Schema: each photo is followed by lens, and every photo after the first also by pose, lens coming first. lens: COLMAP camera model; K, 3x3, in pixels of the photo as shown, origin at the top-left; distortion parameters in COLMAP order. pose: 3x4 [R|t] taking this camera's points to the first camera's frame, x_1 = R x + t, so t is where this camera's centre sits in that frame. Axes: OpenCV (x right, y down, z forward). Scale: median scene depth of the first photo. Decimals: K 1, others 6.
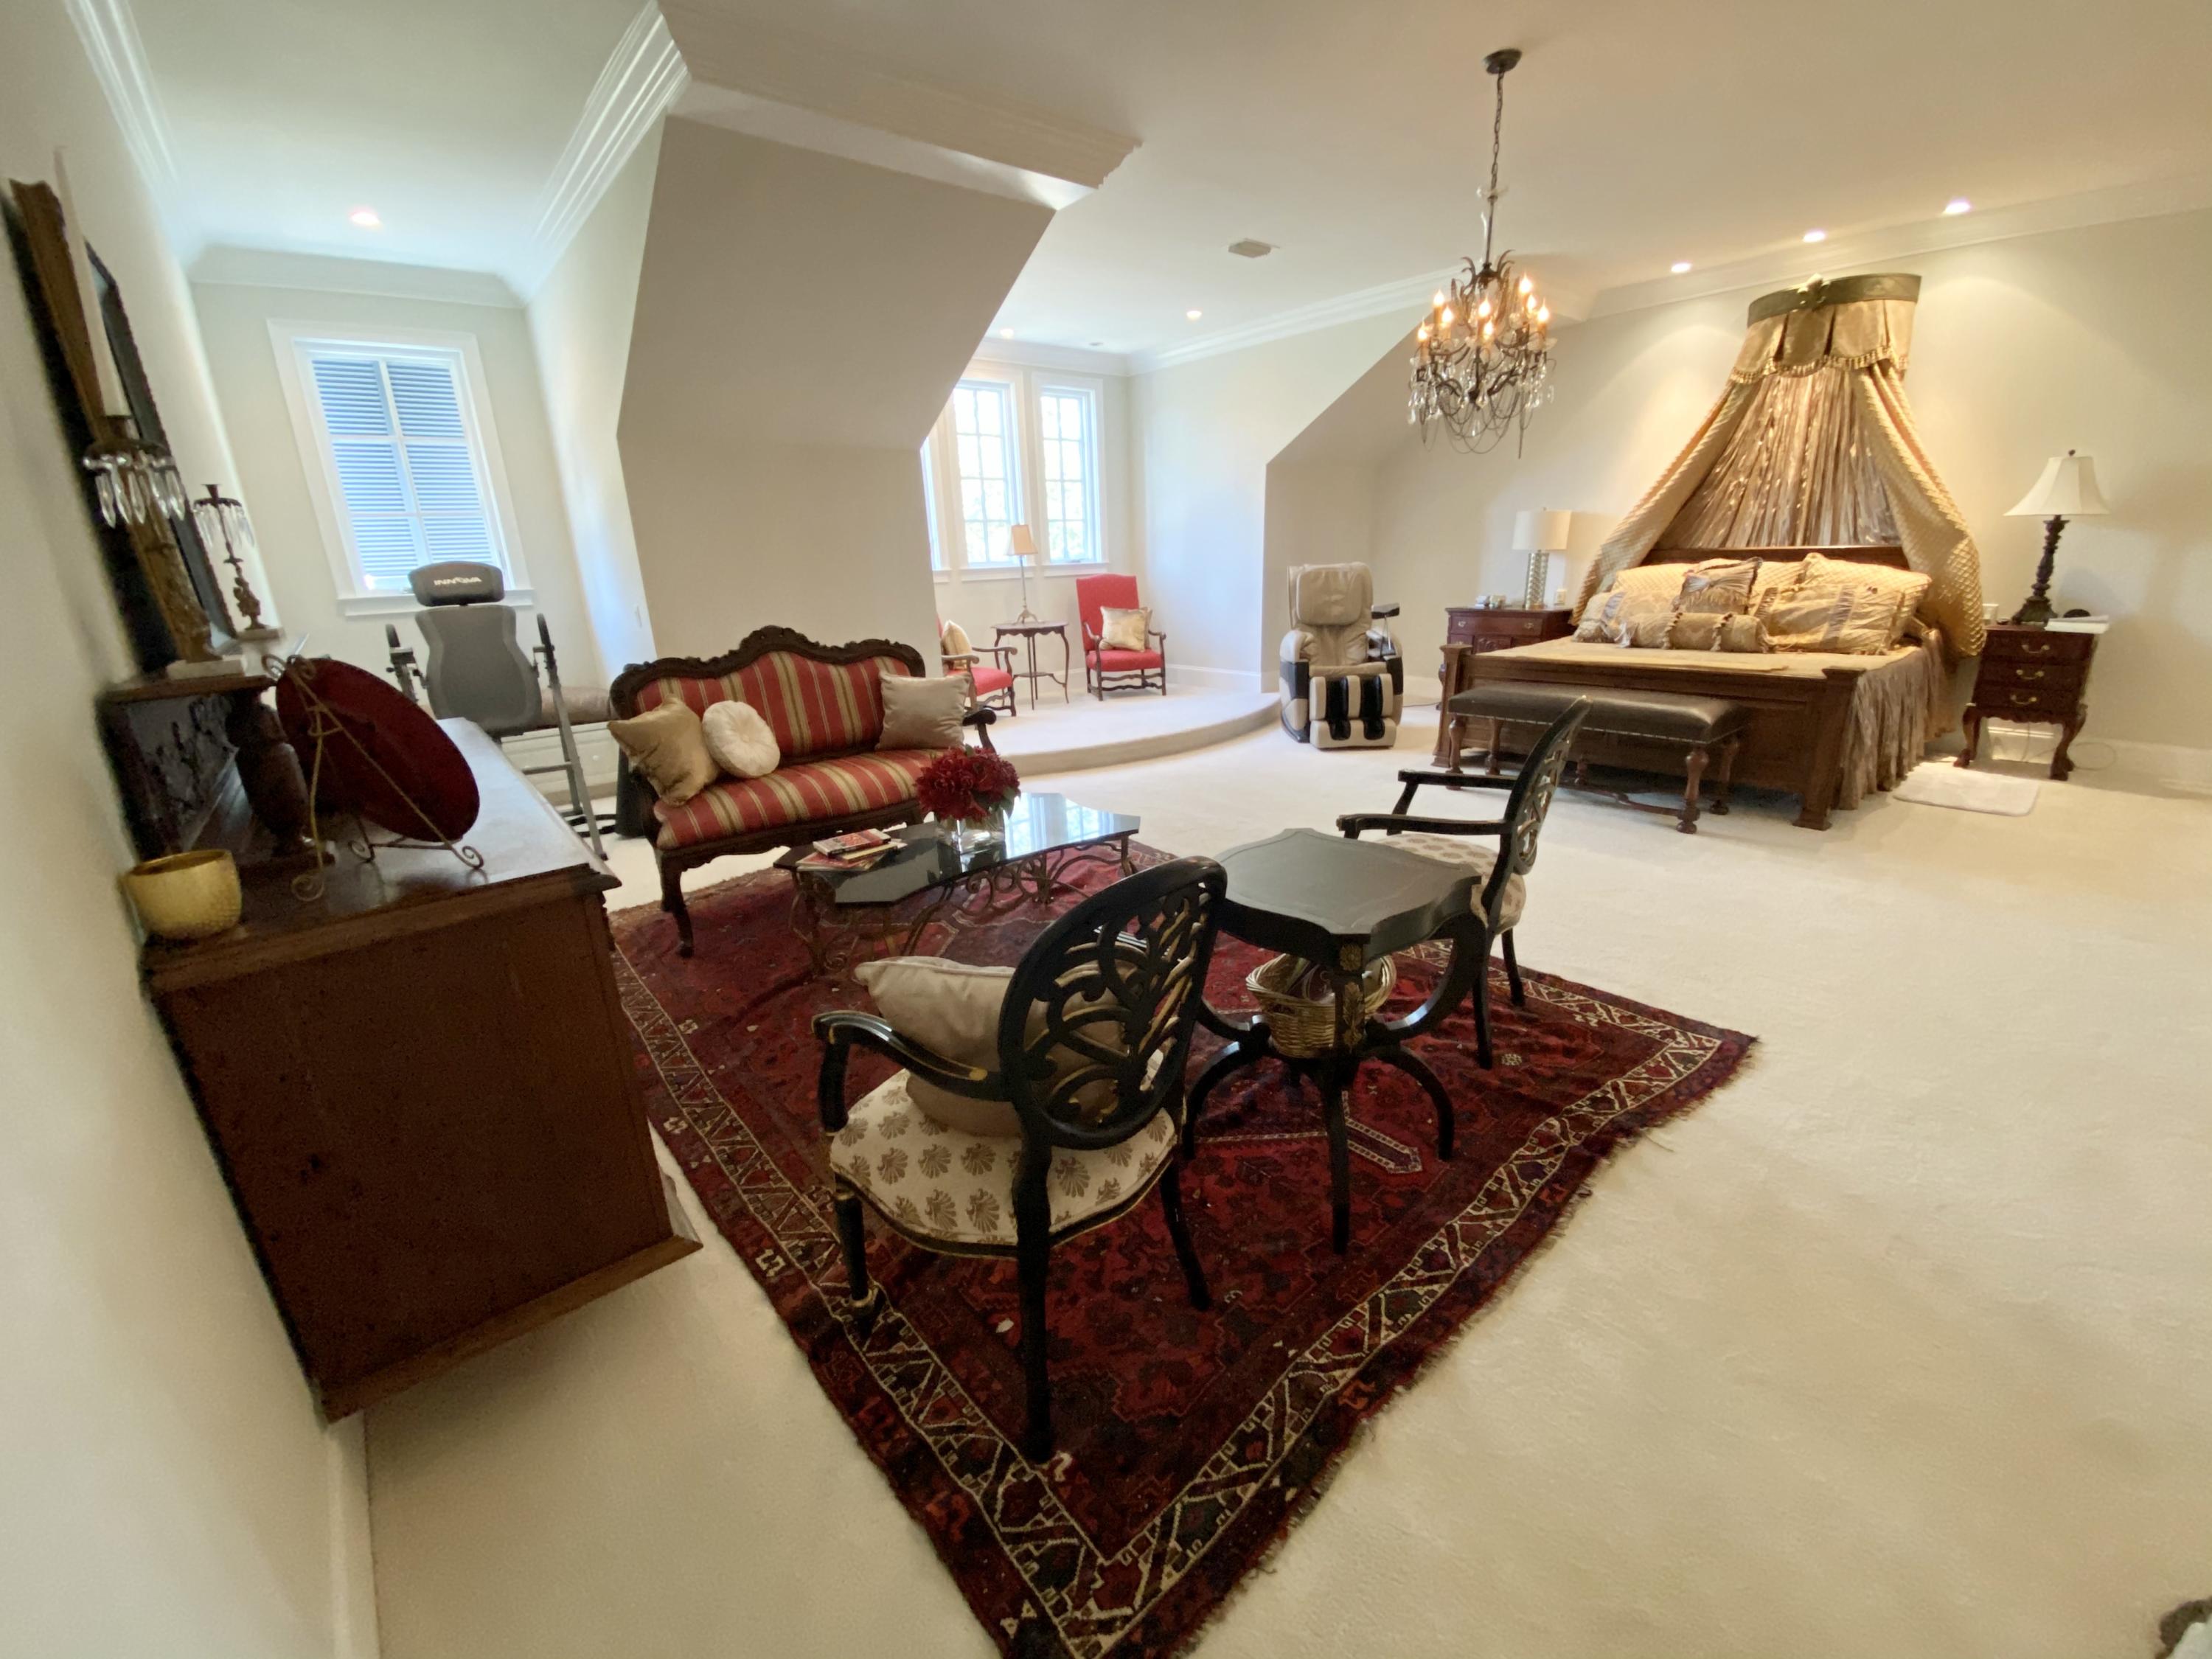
lens RADIAL K [[905.9, 0, 1113.0], [0, 905.9, 828.7], [0, 0, 1]] dist [-0.001075, -0.012039]
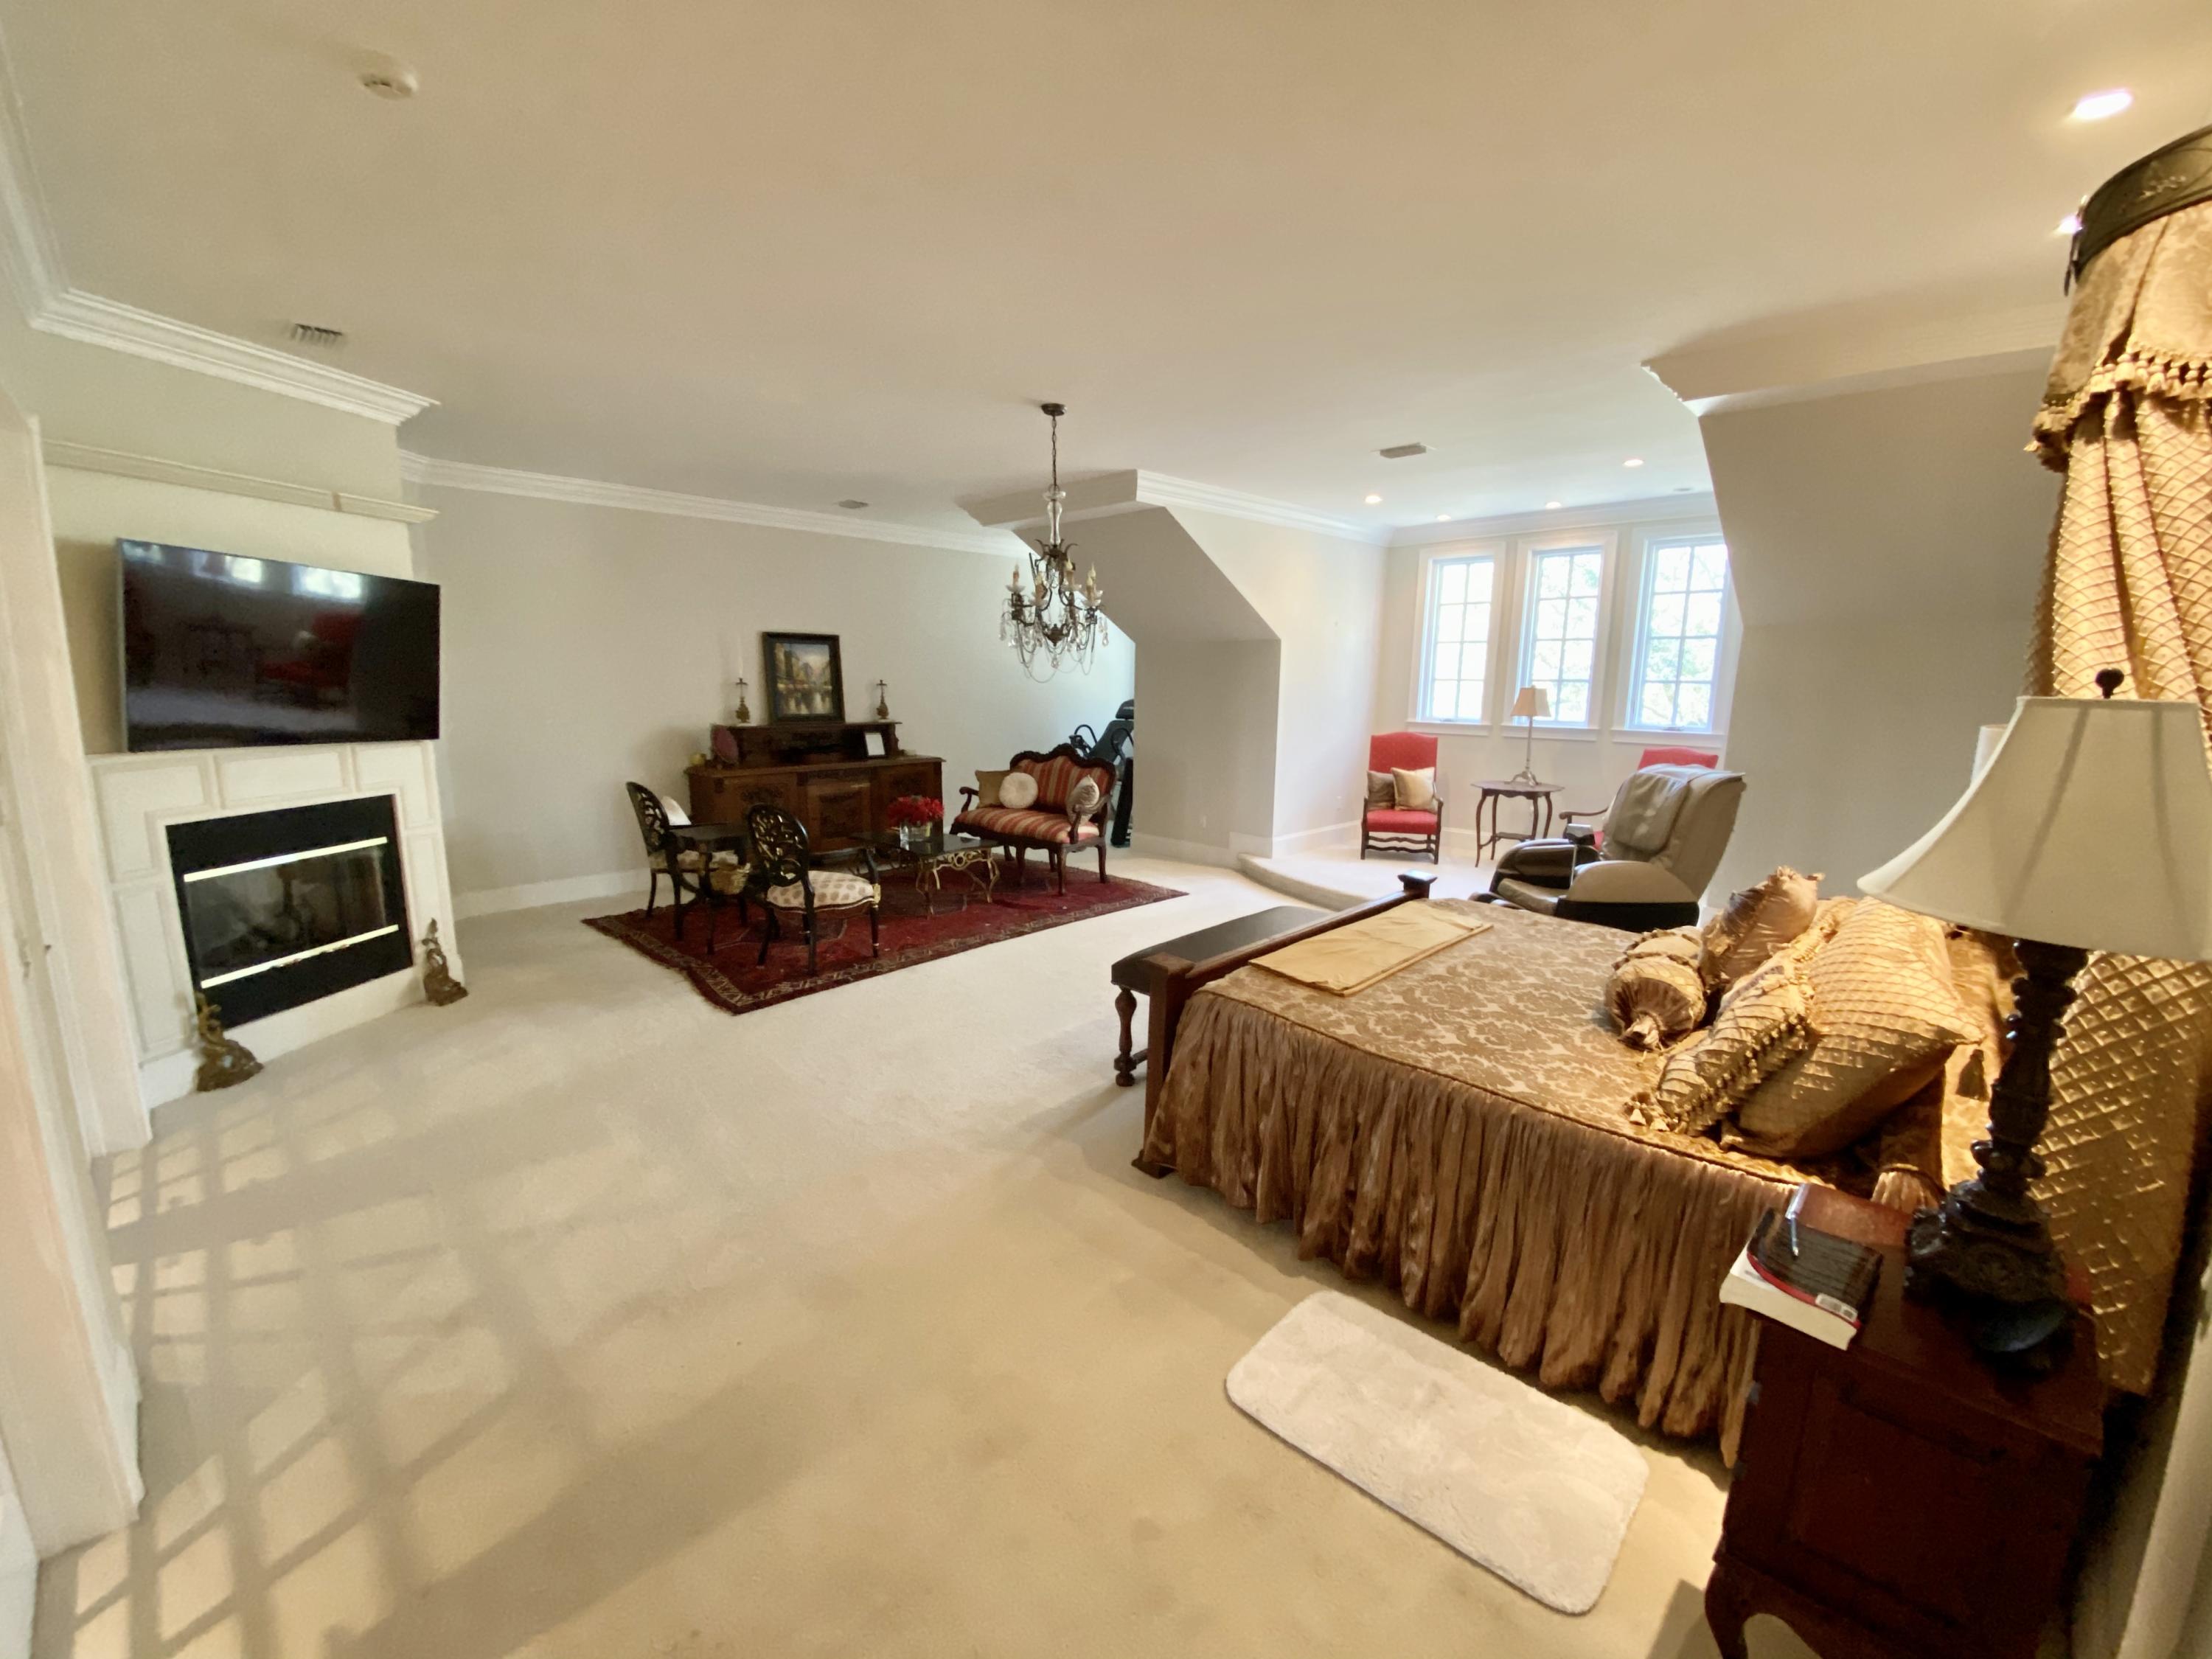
lens RADIAL K [[905.9, 0, 1113.0], [0, 905.9, 828.7], [0, 0, 1]] dist [-0.001075, -0.012039]
pose [[0.105215, 0.208507, -0.972345, 1.948603], [-0.299049, 0.939148, 0.169029, -0.510977], [0.948419, 0.272994, 0.161166, 1.041287]]
